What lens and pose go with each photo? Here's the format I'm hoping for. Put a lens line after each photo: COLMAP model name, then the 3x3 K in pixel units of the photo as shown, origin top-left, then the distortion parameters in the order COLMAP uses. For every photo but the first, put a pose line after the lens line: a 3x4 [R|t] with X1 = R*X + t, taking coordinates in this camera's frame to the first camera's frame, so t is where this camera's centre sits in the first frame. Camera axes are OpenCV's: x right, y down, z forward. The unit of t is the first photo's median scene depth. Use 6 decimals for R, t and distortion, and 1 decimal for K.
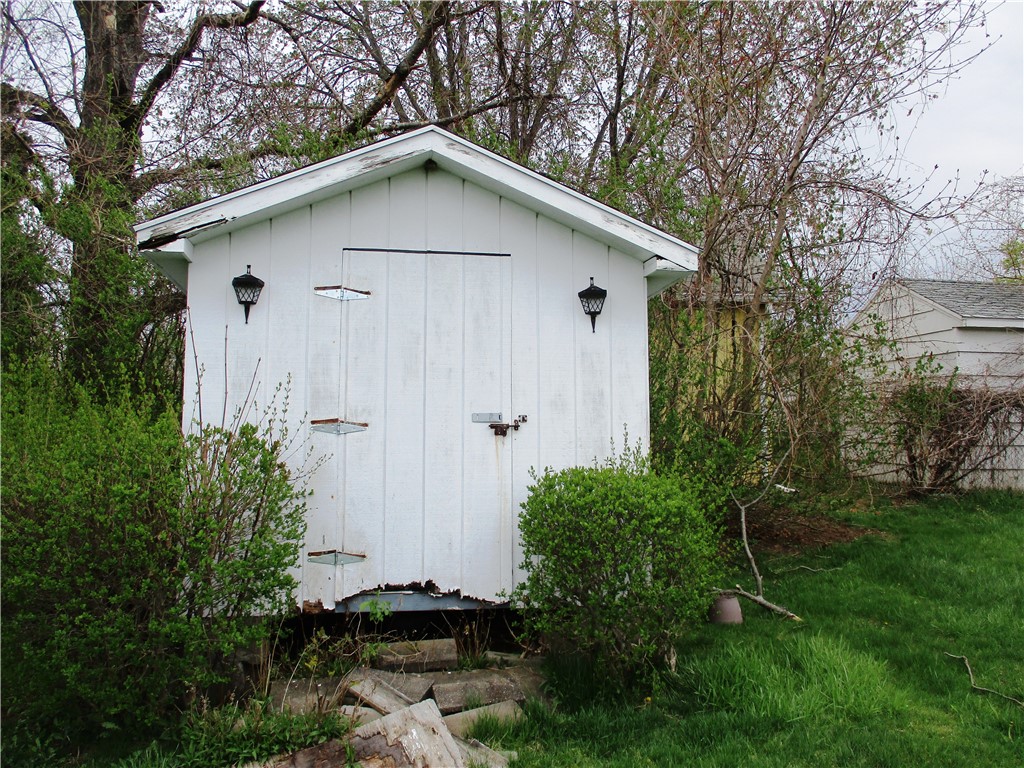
lens RADIAL K [[861.7, 0, 512.0], [0, 861.7, 384.0], [0, 0, 1]] dist [-0.003135, -0.000904]
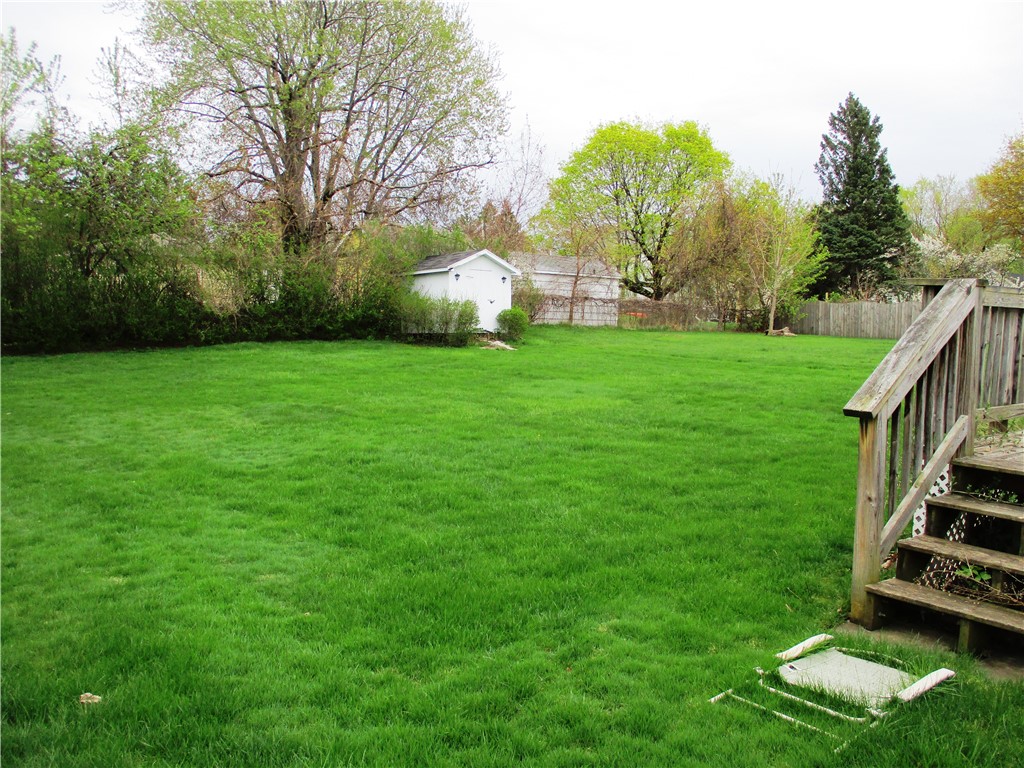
lens RADIAL K [[861.7, 0, 512.0], [0, 861.7, 384.0], [0, 0, 1]] dist [-0.003135, -0.000904]
pose [[0.848581, -0.025428, 0.528455, -2.878253], [-0.047586, 0.991128, 0.124103, -0.122635], [-0.526922, -0.130459, 0.839842, -3.871928]]
